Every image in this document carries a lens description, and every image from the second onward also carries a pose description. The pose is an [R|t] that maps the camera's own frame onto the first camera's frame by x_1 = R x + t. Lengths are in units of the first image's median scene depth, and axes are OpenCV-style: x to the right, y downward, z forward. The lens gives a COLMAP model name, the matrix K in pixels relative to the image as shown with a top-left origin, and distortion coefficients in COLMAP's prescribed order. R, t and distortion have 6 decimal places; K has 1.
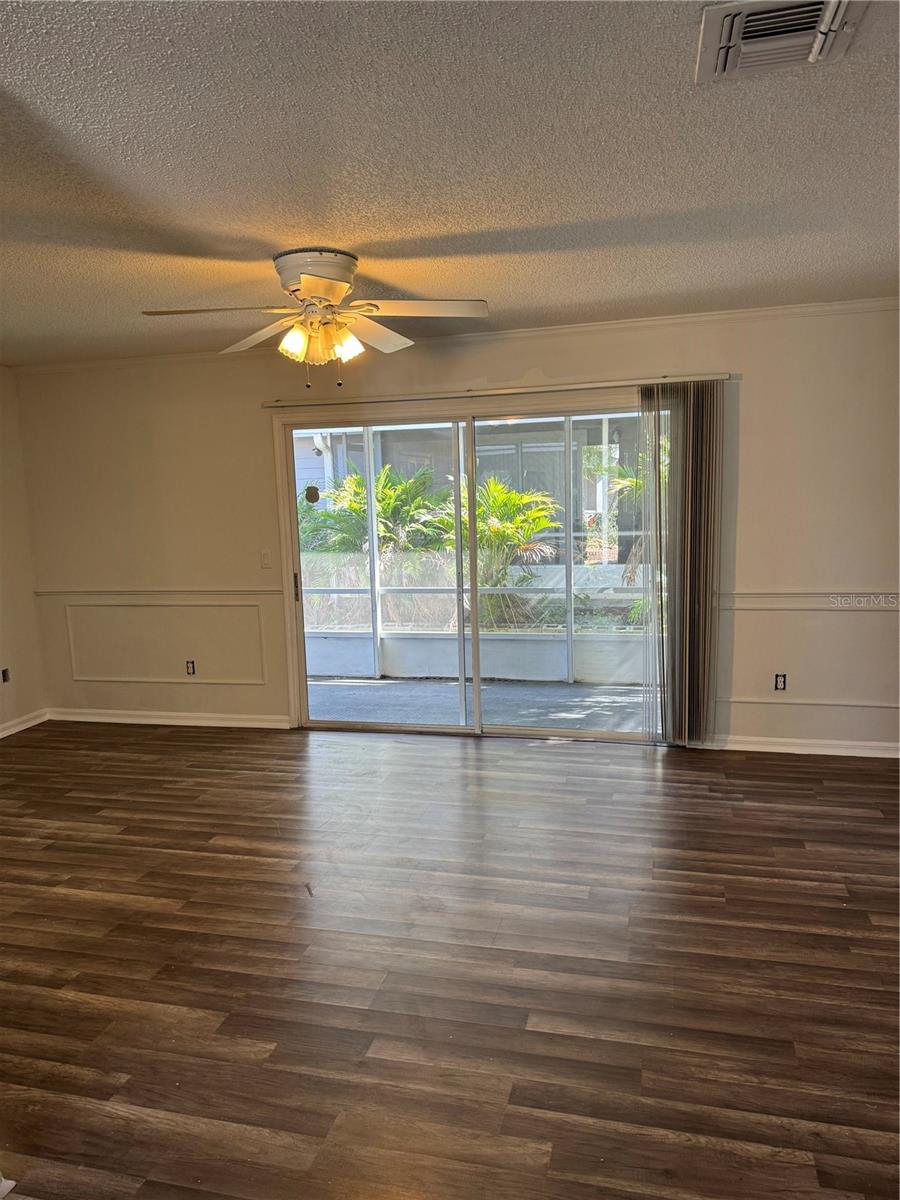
lens RADIAL K [[846.4, 0, 446.0], [0, 846.4, 600.1], [0, 0, 1]] dist [0.019814, -0.026099]
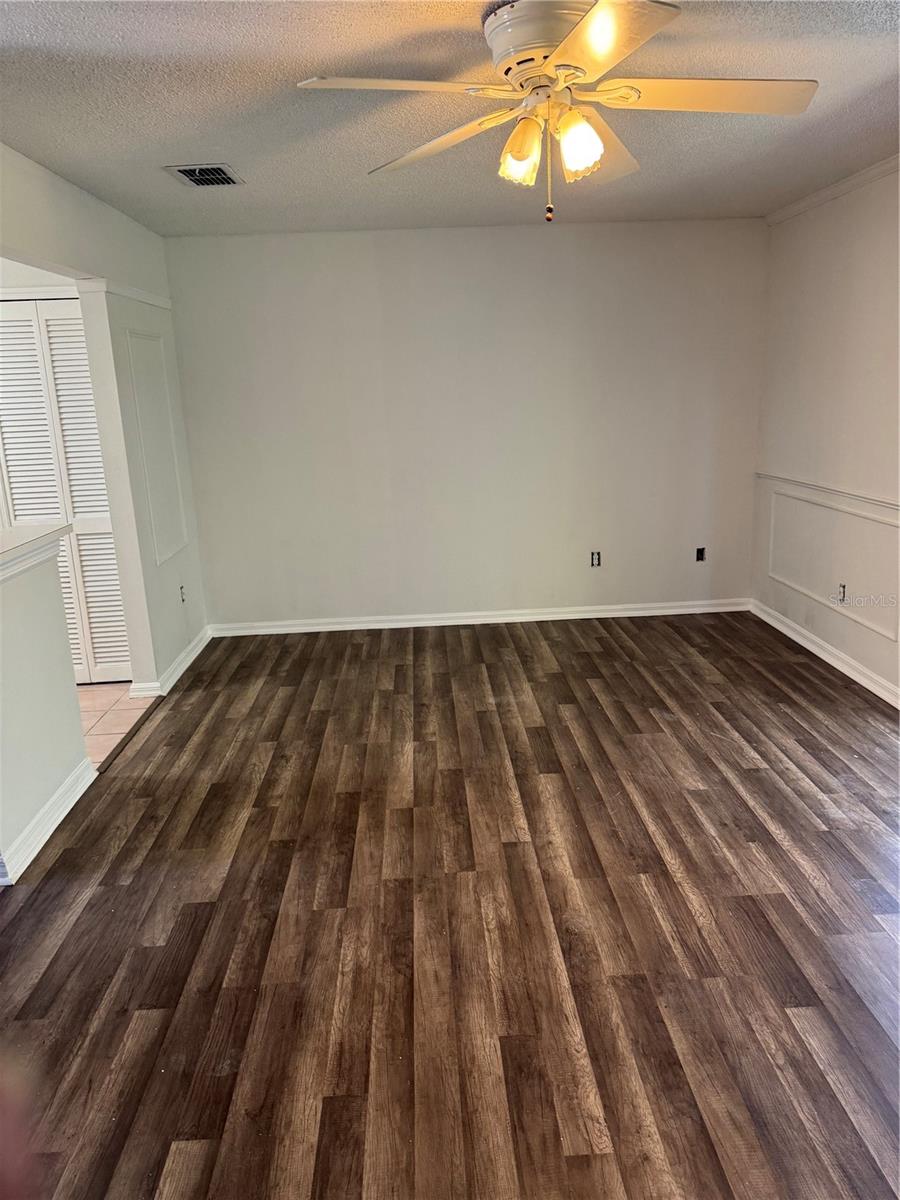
lens RADIAL K [[846.4, 0, 449.5], [0, 846.4, 600.7], [0, 0, 1]] dist [0.019814, -0.026099]
pose [[0.337362, 0.263834, -0.903647, 0.471701], [-0.115638, 0.964267, 0.238361, -0.098562], [0.934245, 0.024082, 0.355817, 0.624219]]
